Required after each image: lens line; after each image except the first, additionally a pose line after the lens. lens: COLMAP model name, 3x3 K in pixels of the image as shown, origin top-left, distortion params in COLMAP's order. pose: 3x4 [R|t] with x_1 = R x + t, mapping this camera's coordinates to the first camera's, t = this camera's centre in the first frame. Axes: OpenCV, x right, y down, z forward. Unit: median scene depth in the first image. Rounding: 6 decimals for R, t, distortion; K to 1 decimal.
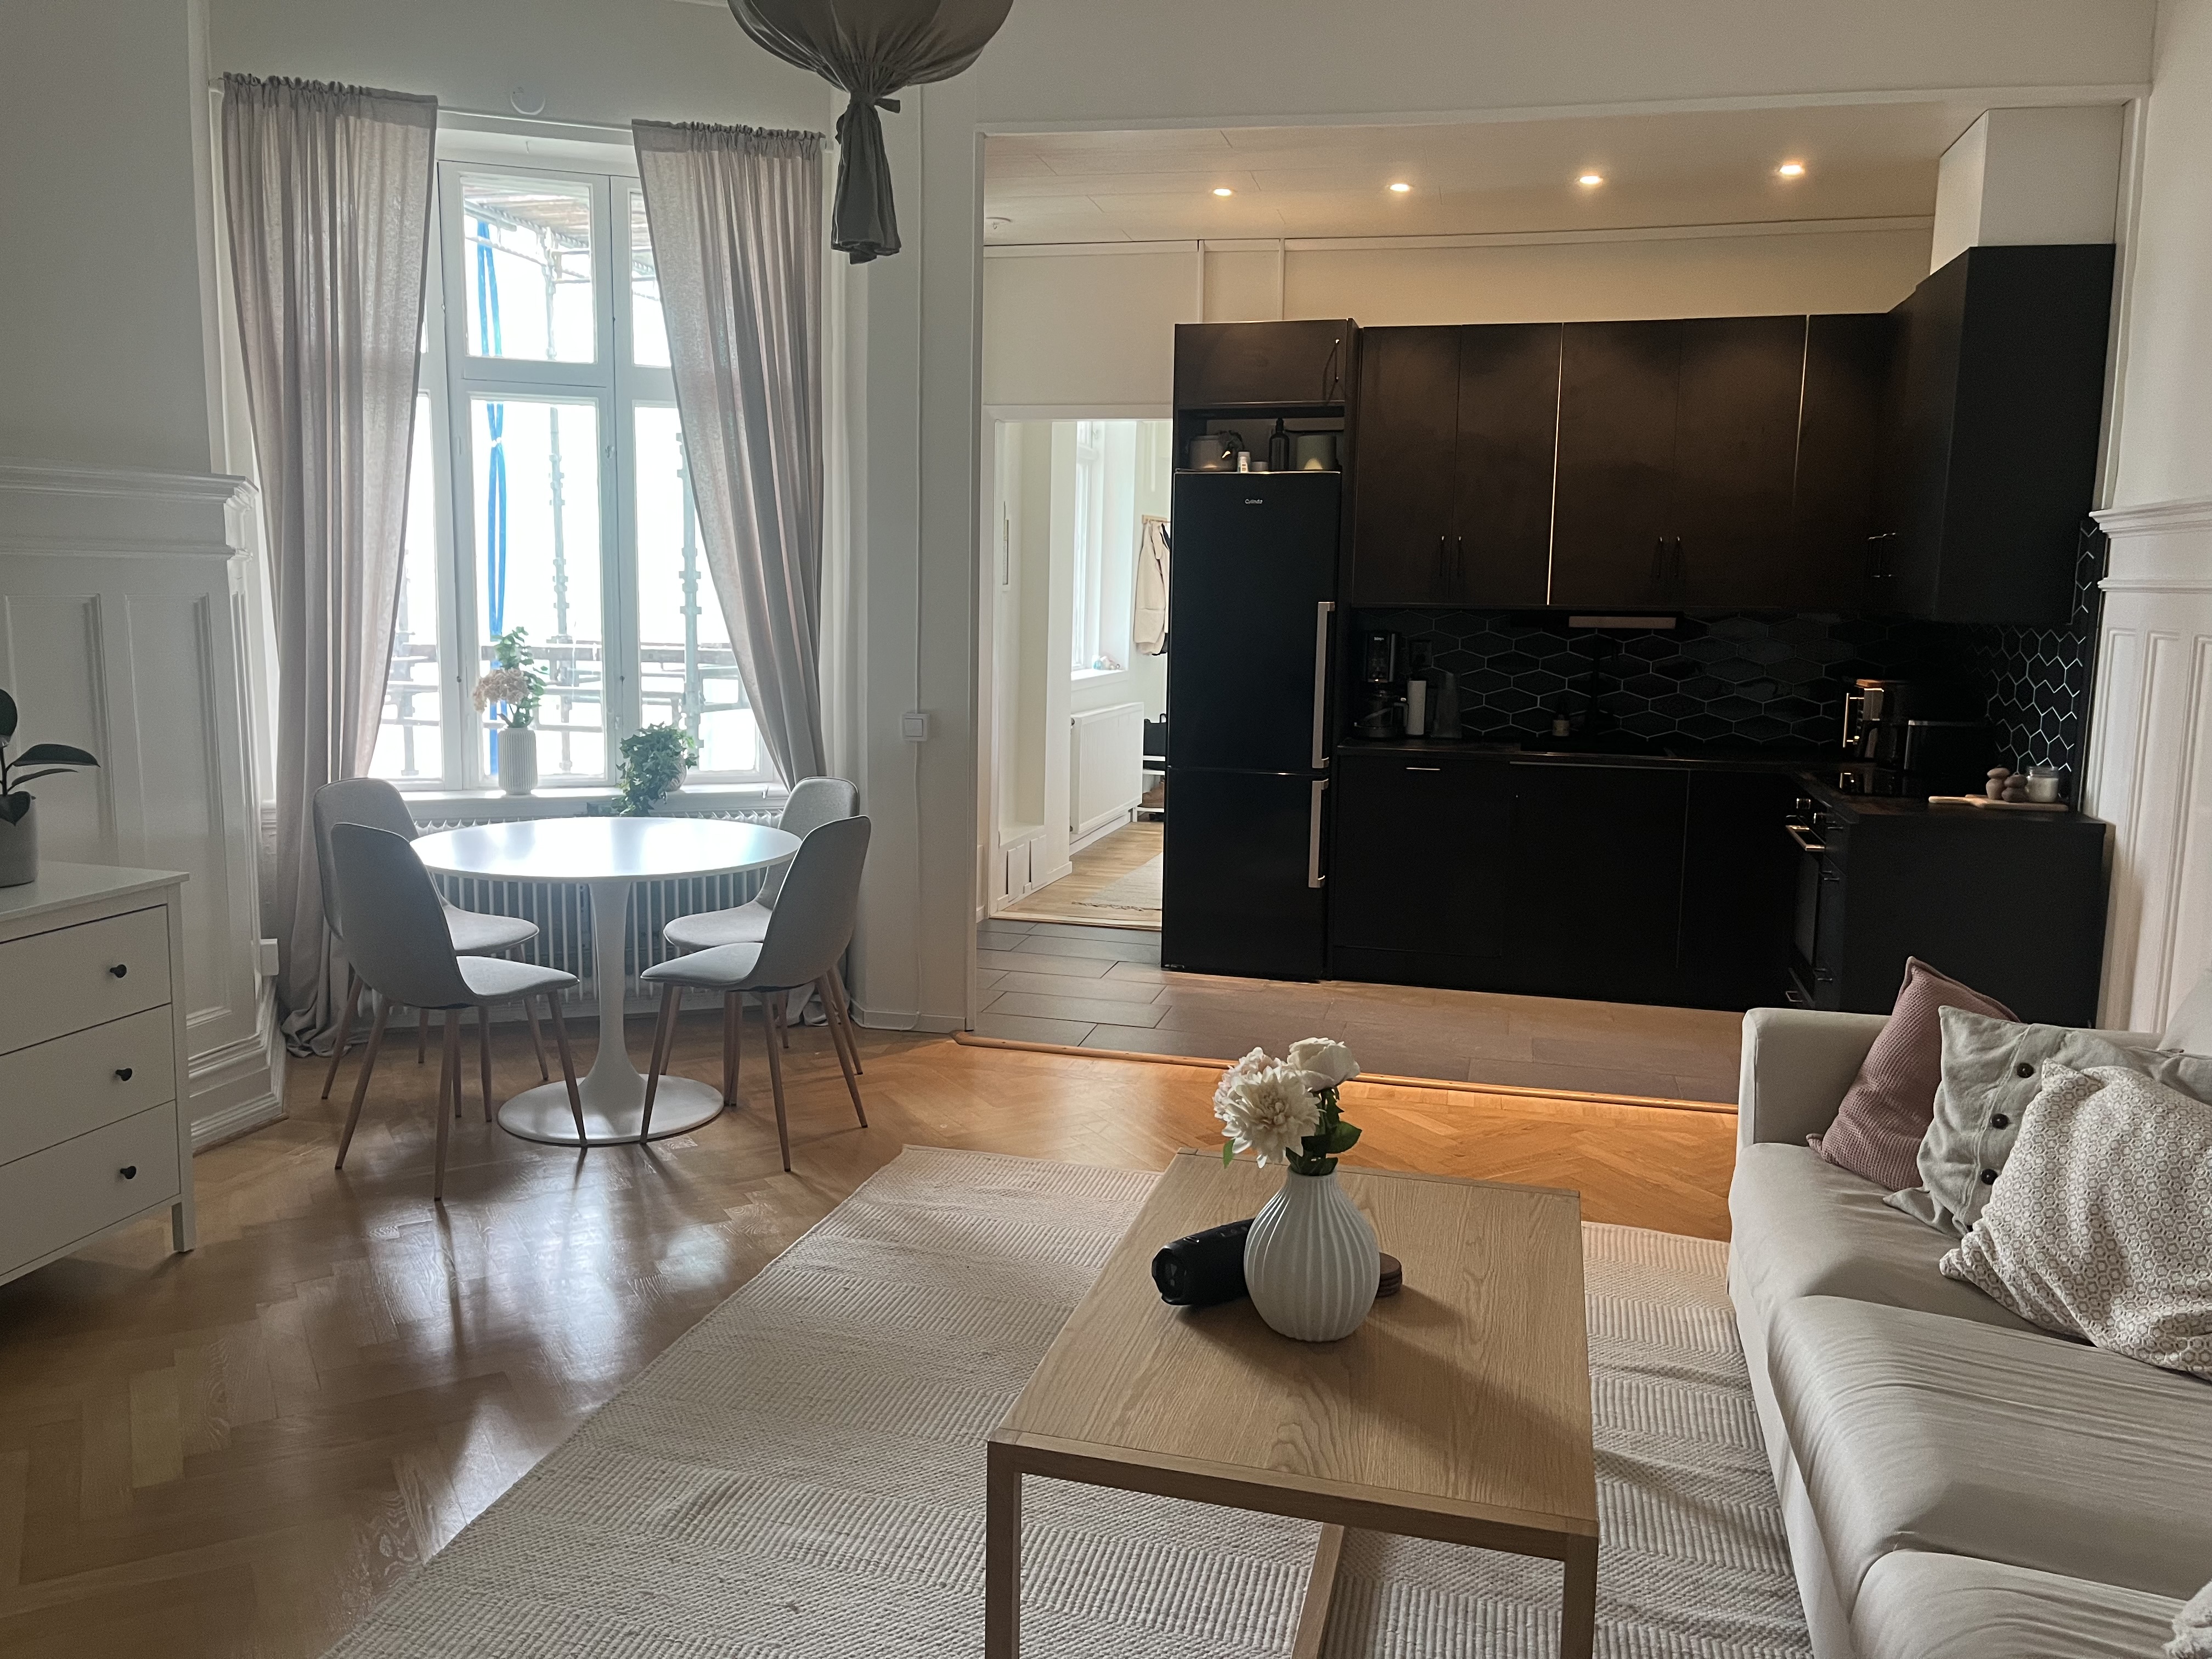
lens RADIAL K [[1657.9, 0, 1105.0], [0, 1657.9, 792.6], [0, 0, 1]] dist [0.065479, -0.102283]
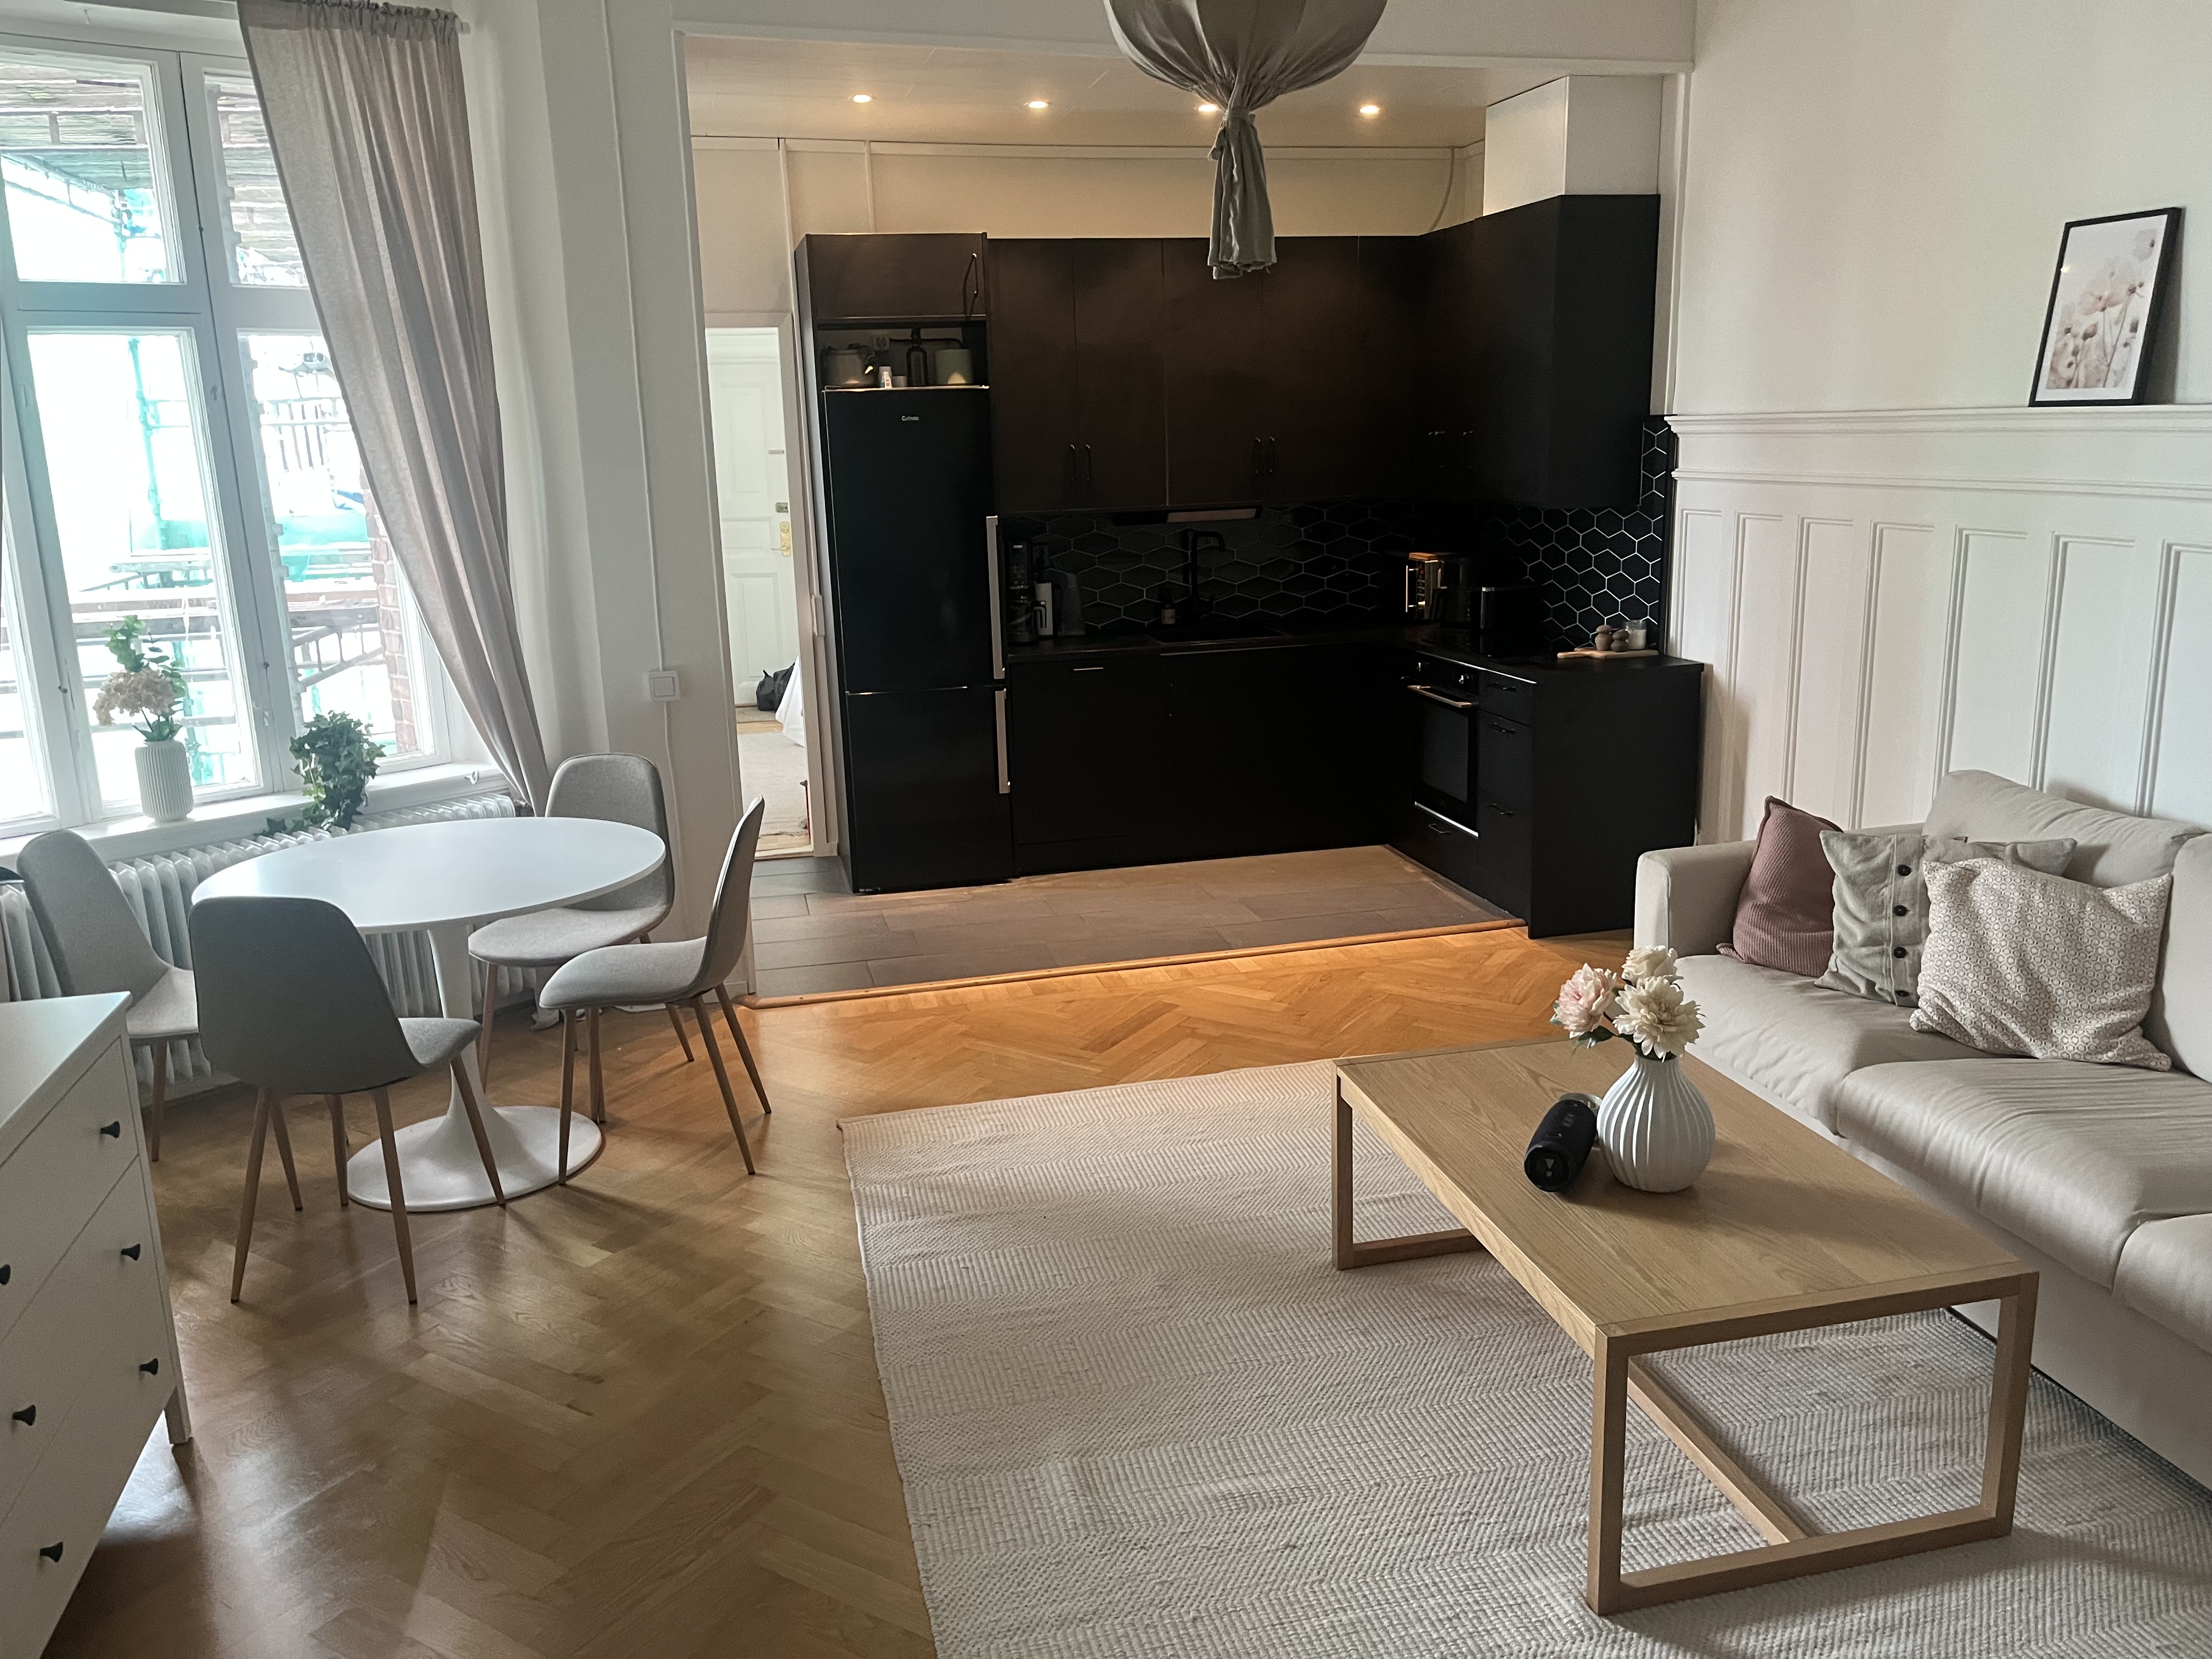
lens RADIAL K [[1652.3, 0, 1114.4], [0, 1652.3, 796.0], [0, 0, 1]] dist [0.071724, -0.107645]
pose [[0.880223, -0.142337, 0.452712, -0.372047], [0.101841, 0.988391, 0.112747, -0.066884], [-0.463505, -0.053138, 0.884500, 0.066095]]
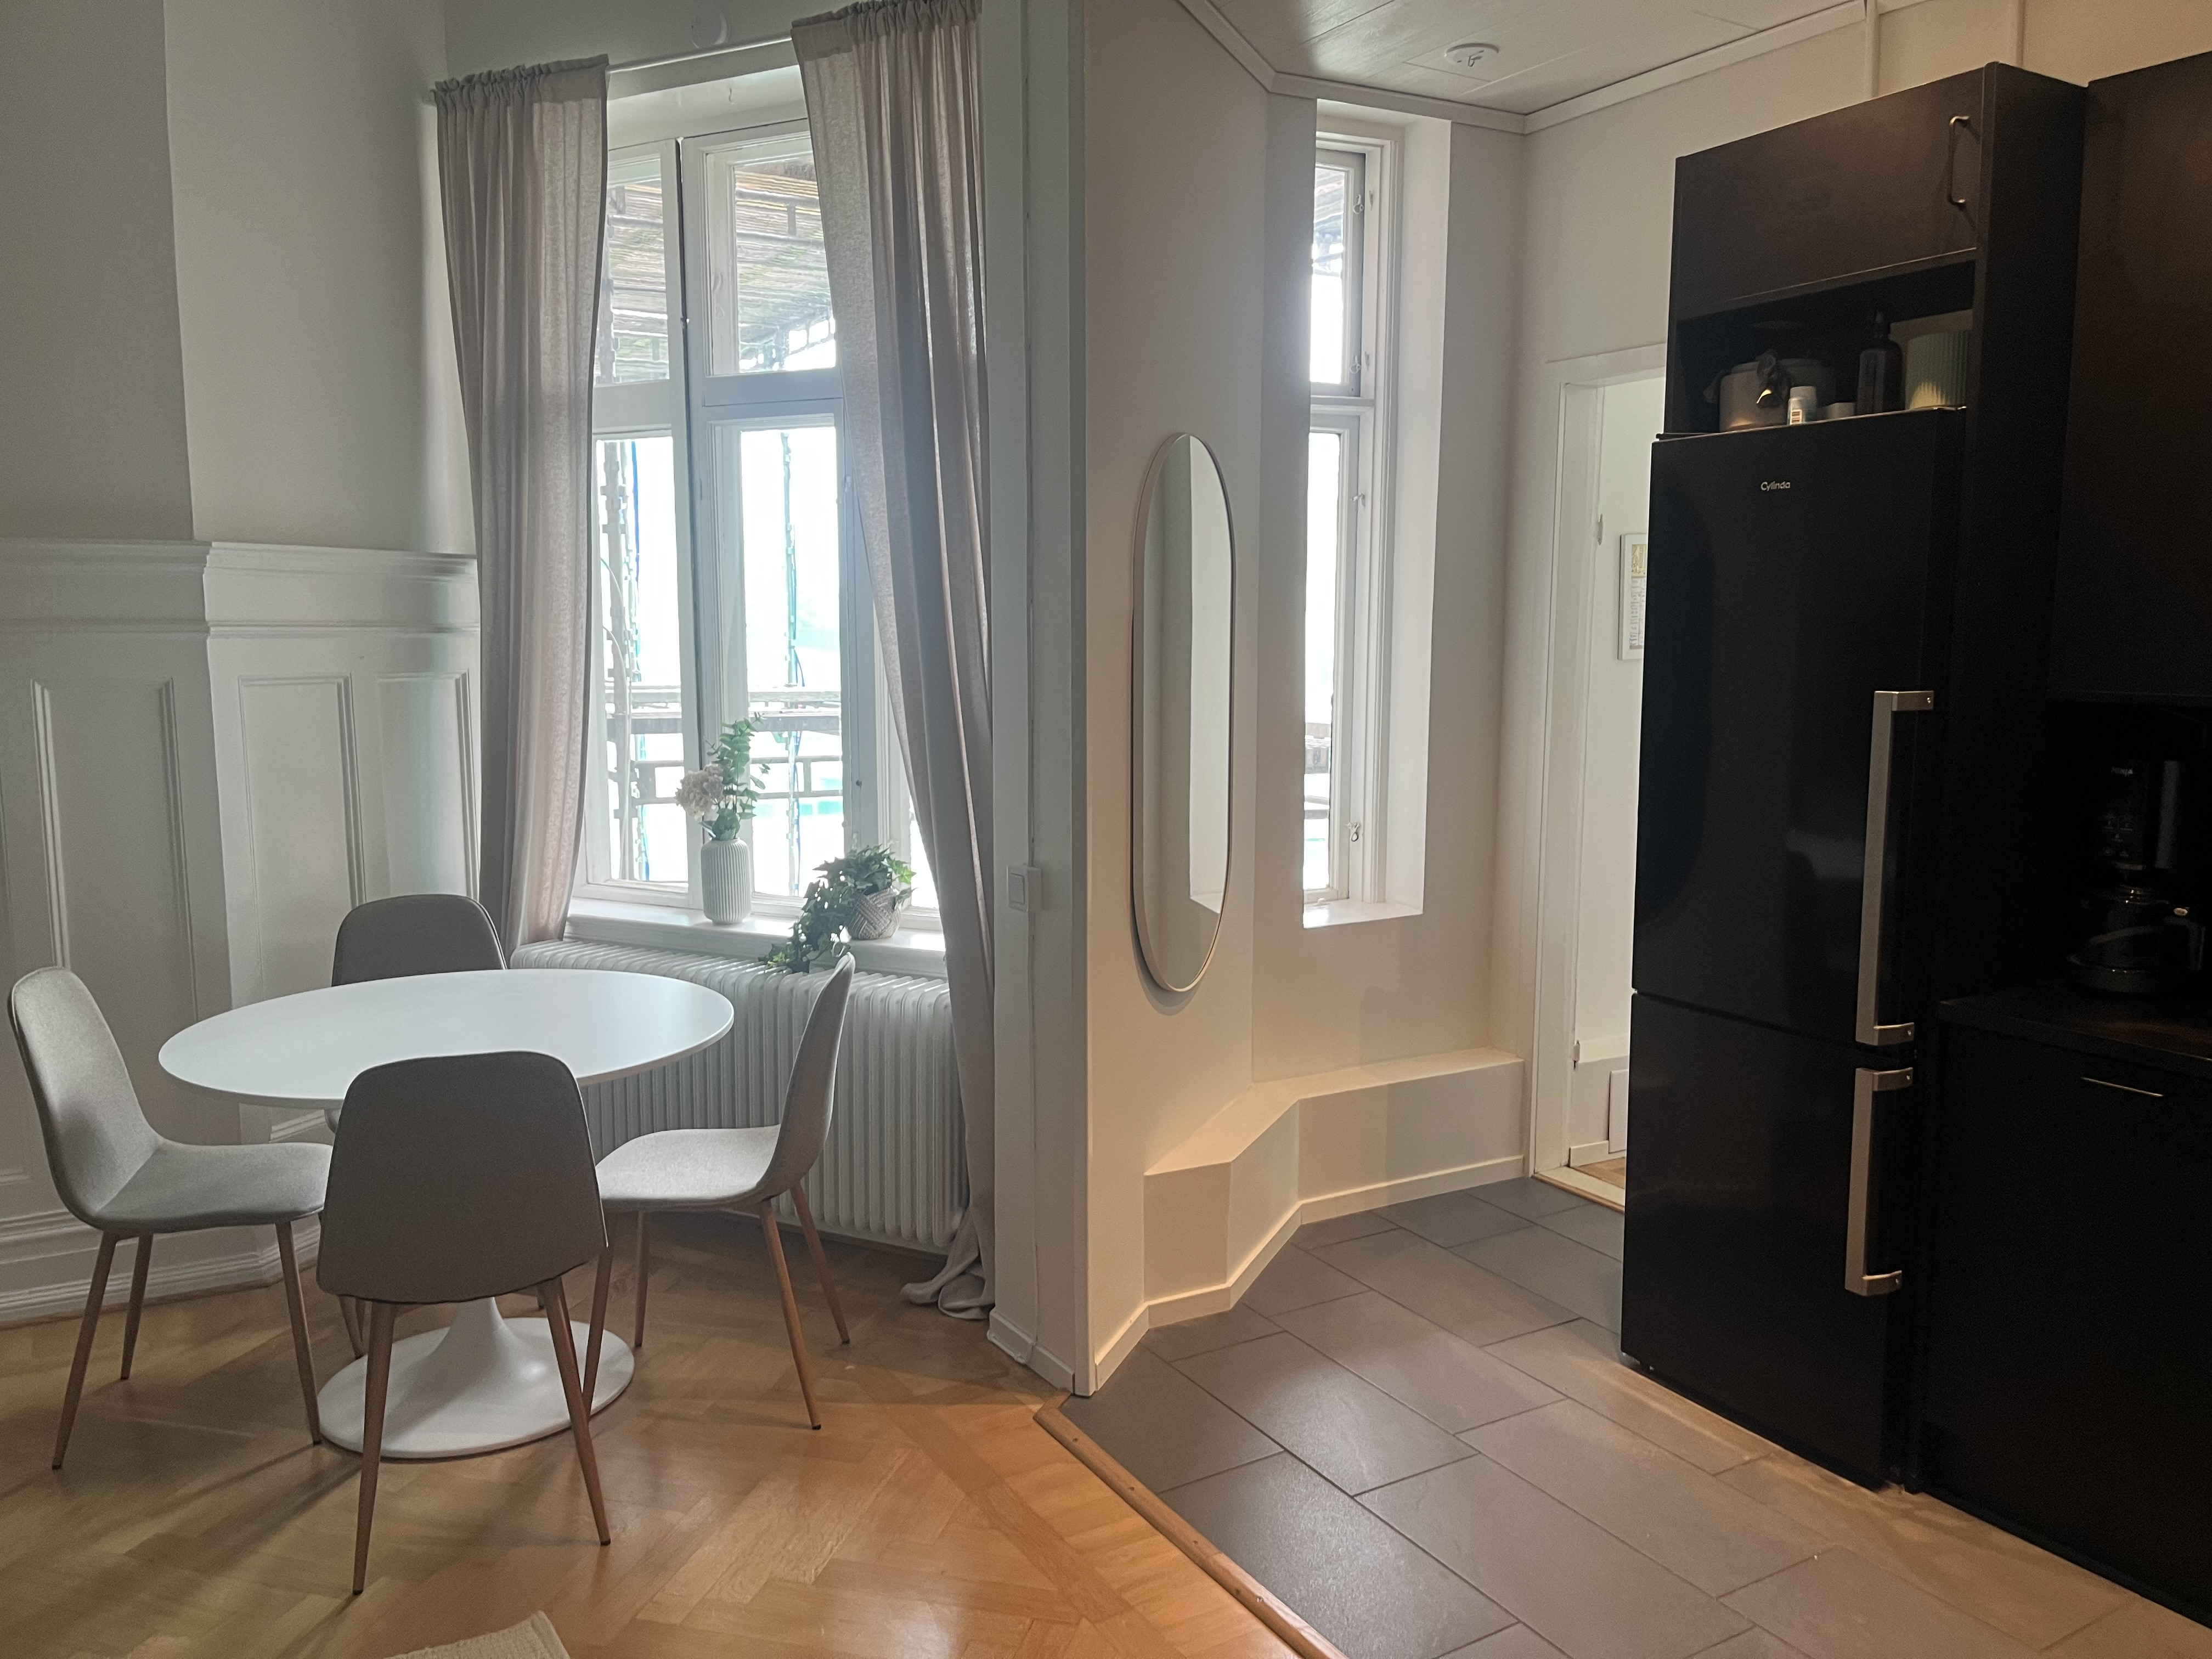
lens RADIAL K [[1675.0, 0, 1102.3], [0, 1675.0, 835.2], [0, 0, 1]] dist [0.028067, -0.006886]
pose [[0.705203, 0.073752, -0.705159, 0.400475], [-0.075375, 0.996737, 0.028867, -0.092194], [0.704988, 0.032794, 0.708461, 0.664487]]
